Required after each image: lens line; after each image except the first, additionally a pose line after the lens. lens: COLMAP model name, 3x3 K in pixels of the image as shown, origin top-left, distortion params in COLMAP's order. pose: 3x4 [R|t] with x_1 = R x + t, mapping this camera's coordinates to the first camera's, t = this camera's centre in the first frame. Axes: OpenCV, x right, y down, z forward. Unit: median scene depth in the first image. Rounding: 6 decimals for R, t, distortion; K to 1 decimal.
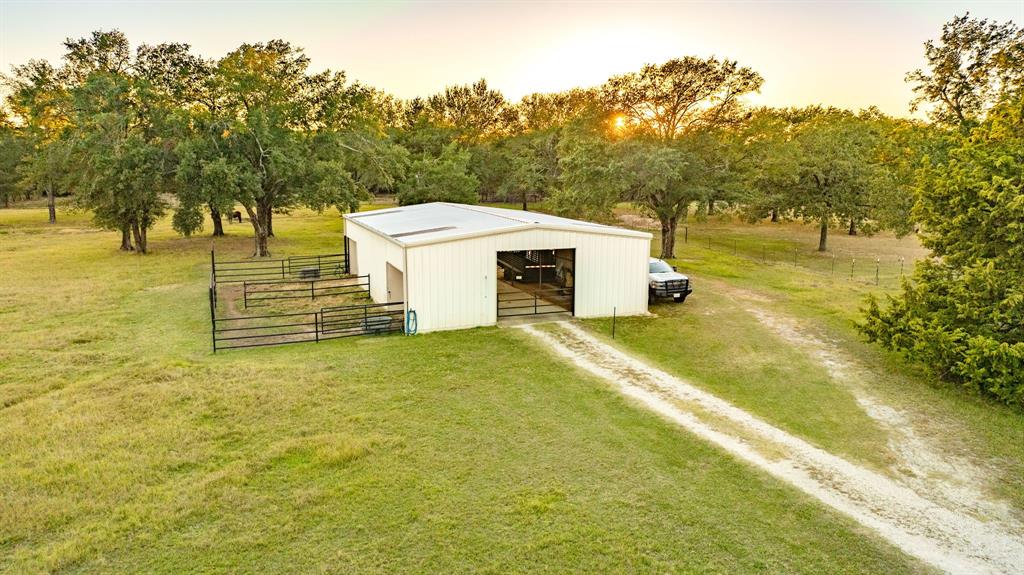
lens RADIAL K [[729.4, 0, 512.0], [0, 729.4, 287.5], [0, 0, 1]] dist [-0.000967, -0.000278]
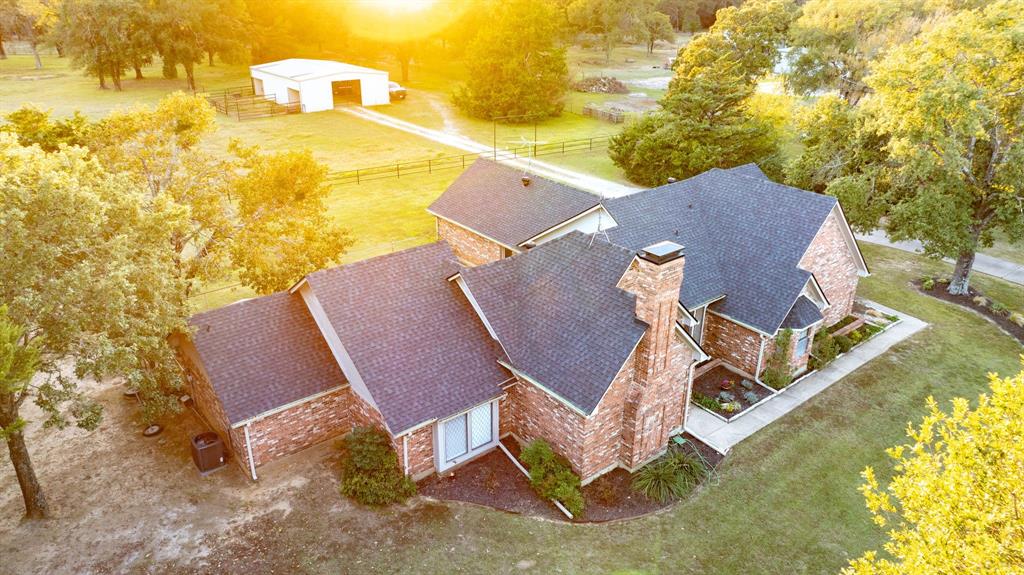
lens RADIAL K [[729.4, 0, 512.0], [0, 729.4, 287.5], [0, 0, 1]] dist [-0.000967, -0.000278]
pose [[0.956809, -0.116190, 0.266491, -0.169004], [0.051359, 0.969800, 0.238433, 0.073707], [-0.286146, -0.214449, 0.933880, -1.712069]]
